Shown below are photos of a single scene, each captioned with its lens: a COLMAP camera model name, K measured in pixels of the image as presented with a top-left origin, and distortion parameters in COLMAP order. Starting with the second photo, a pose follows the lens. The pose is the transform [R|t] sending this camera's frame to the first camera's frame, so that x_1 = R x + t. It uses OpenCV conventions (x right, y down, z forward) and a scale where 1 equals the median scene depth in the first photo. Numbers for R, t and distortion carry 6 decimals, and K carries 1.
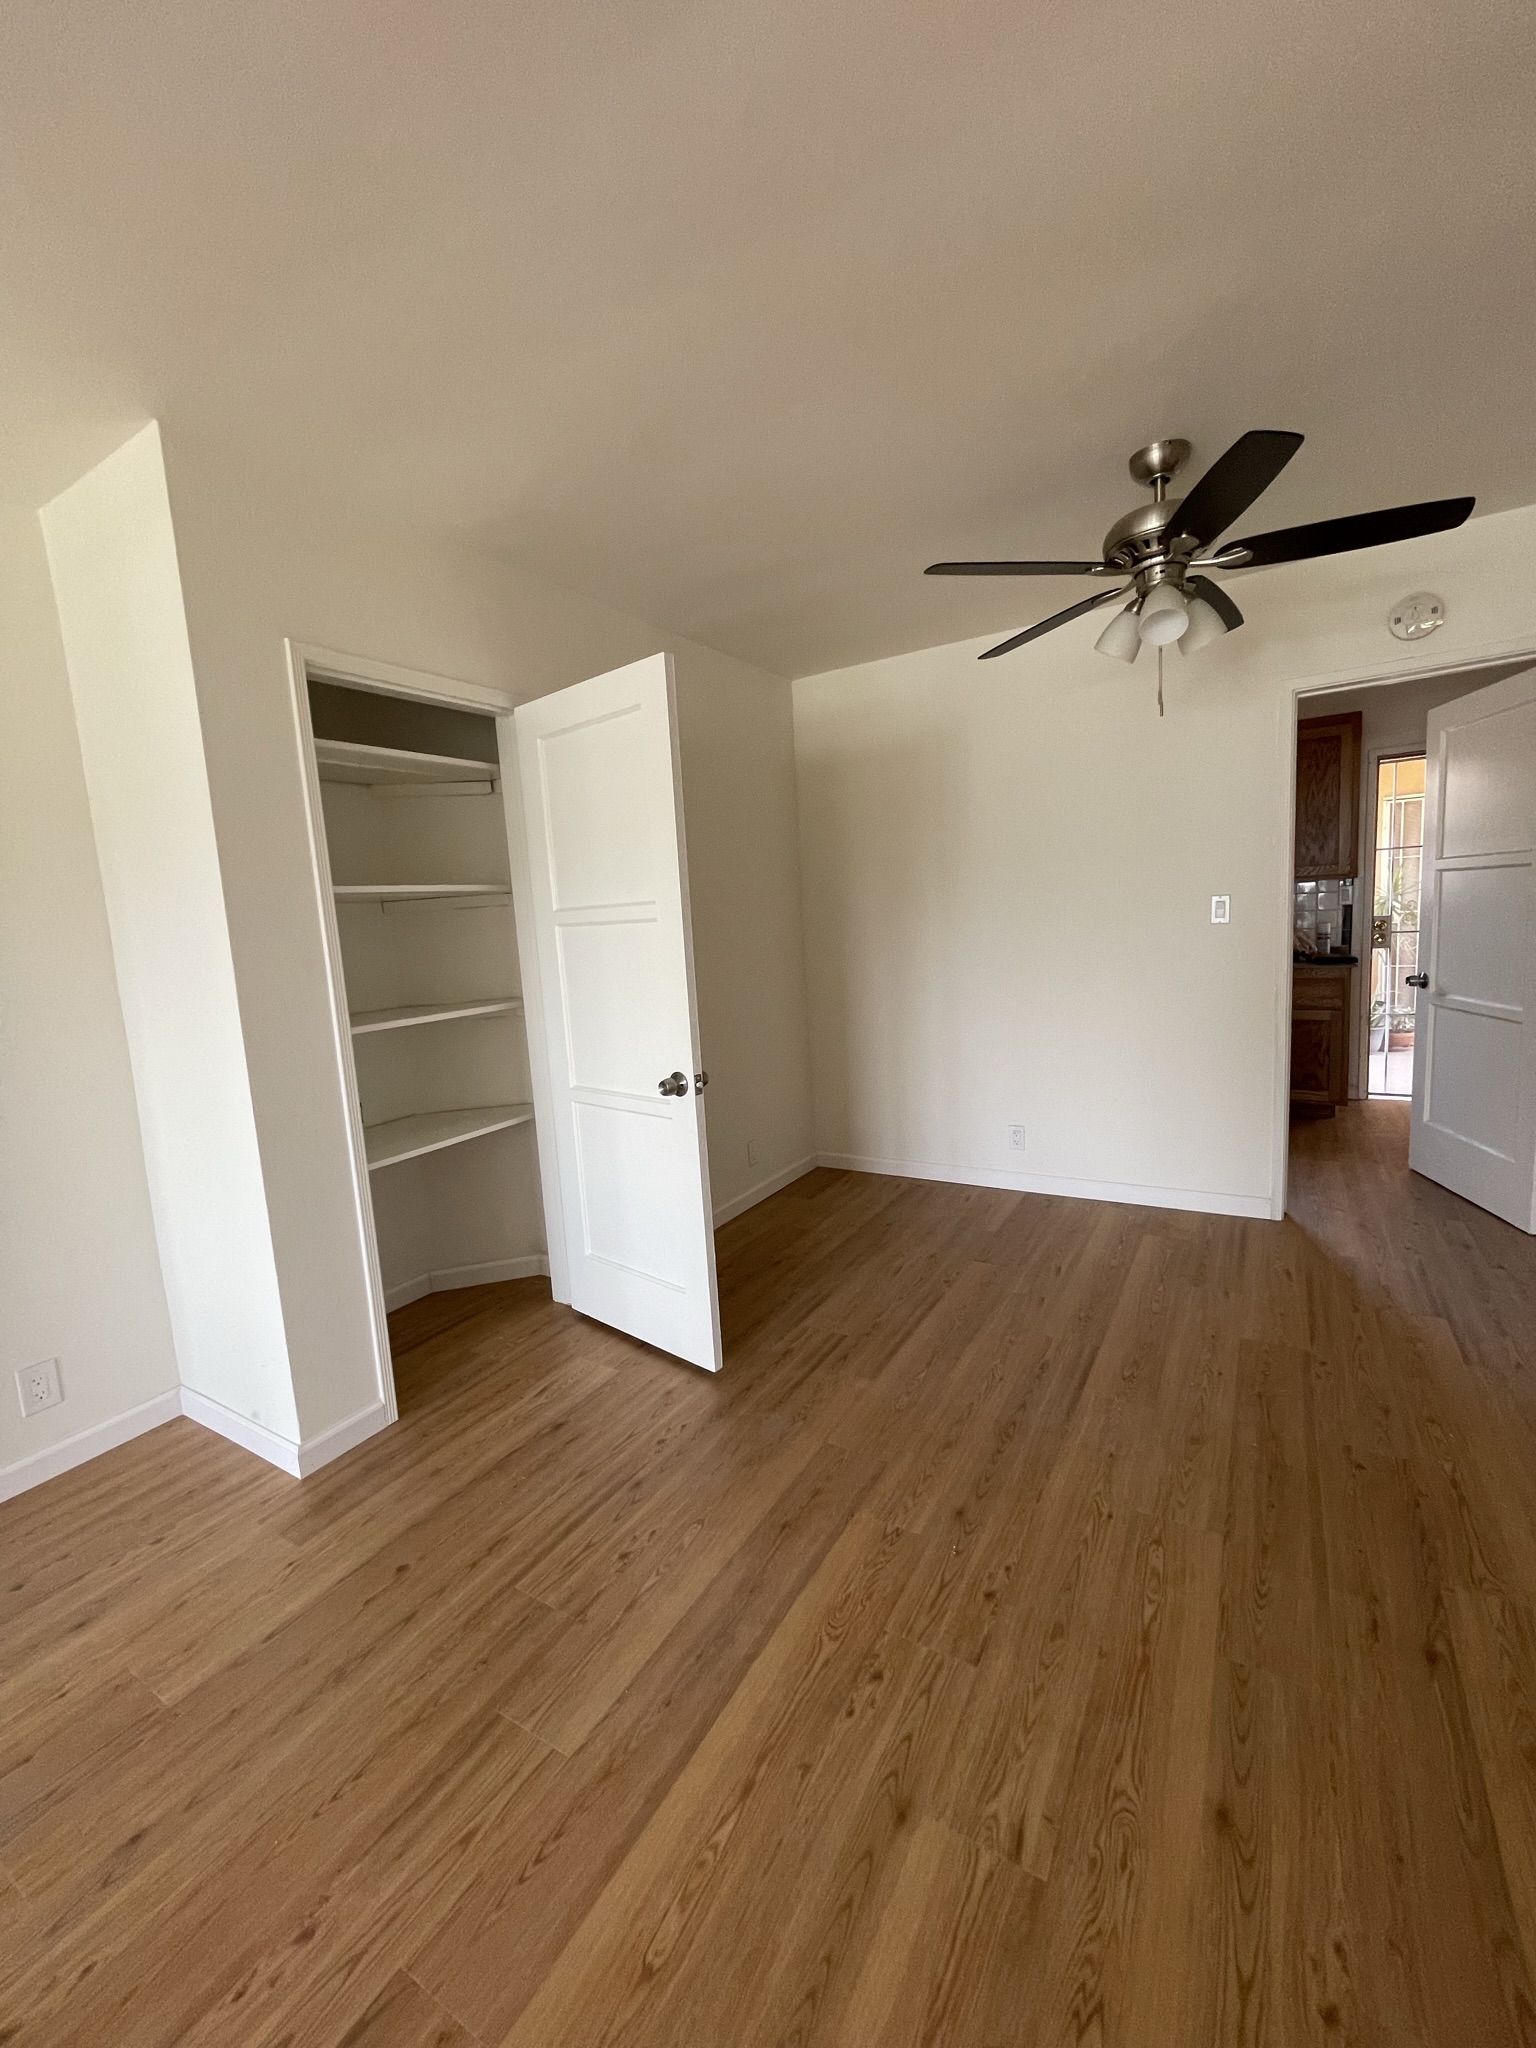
lens RADIAL K [[818.0, 0, 766.6], [0, 818.0, 1011.9], [0, 0, 1]] dist [-0.000159, 0.000029]
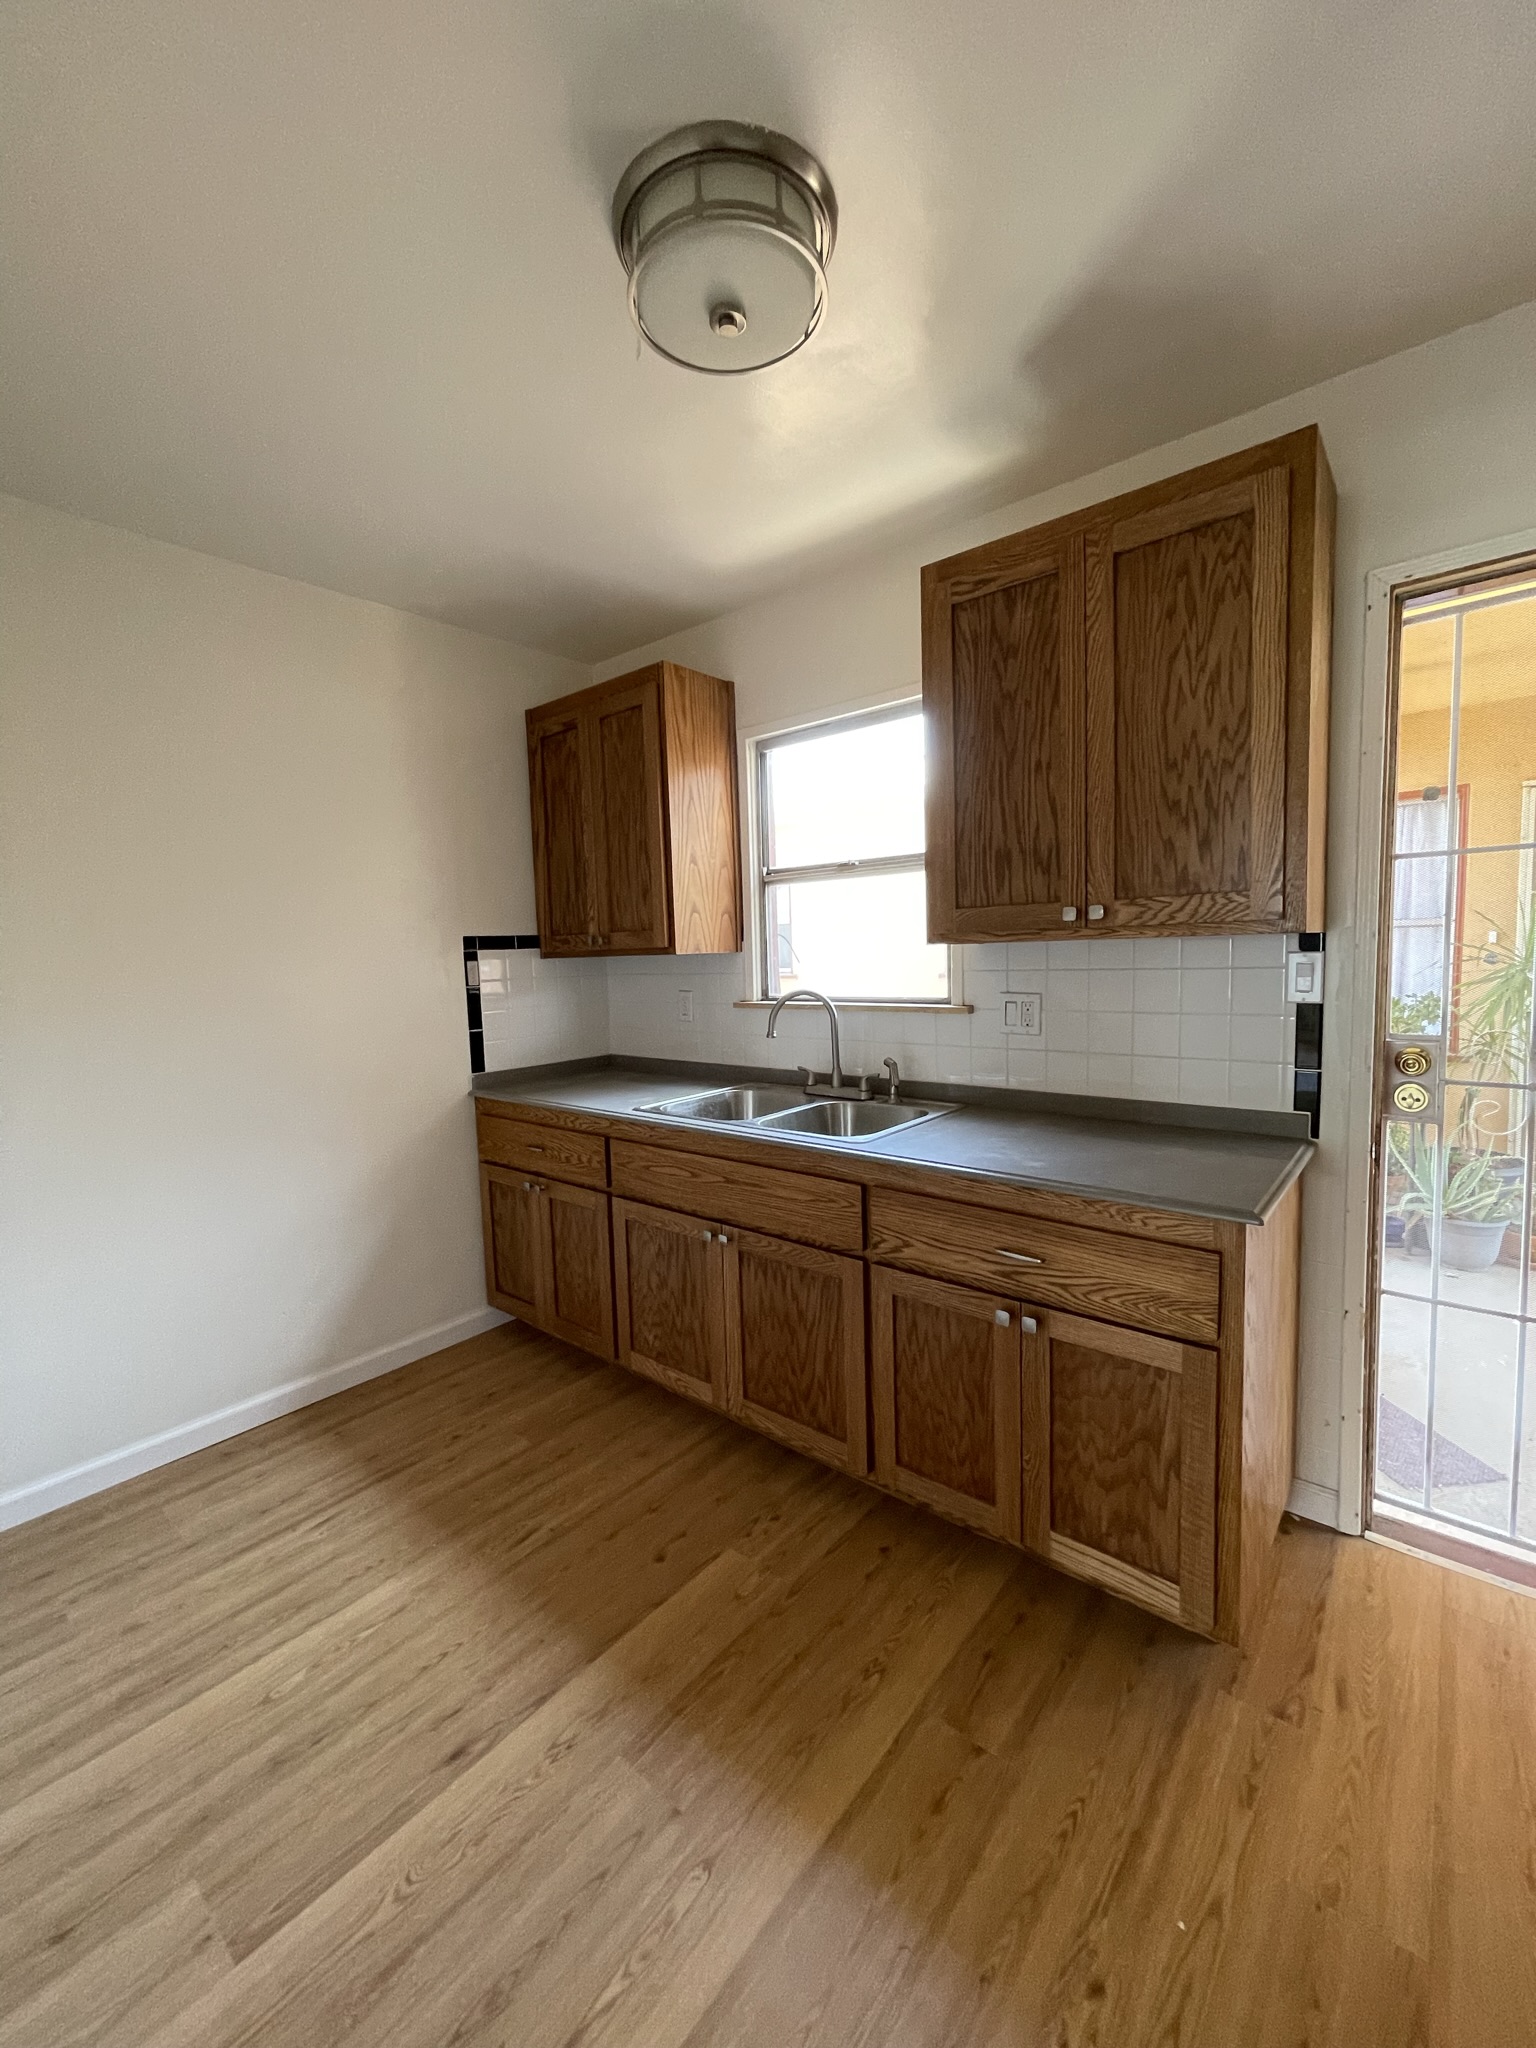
lens RADIAL K [[818.0, 0, 768.6], [0, 818.0, 1031.5], [0, 0, 1]] dist [-0.000159, 0.000029]
pose [[0.986188, 0.041241, -0.160411, 0.558168], [-0.046396, 0.998516, -0.028527, -0.103547], [0.158996, 0.035576, 0.986638, 0.634305]]
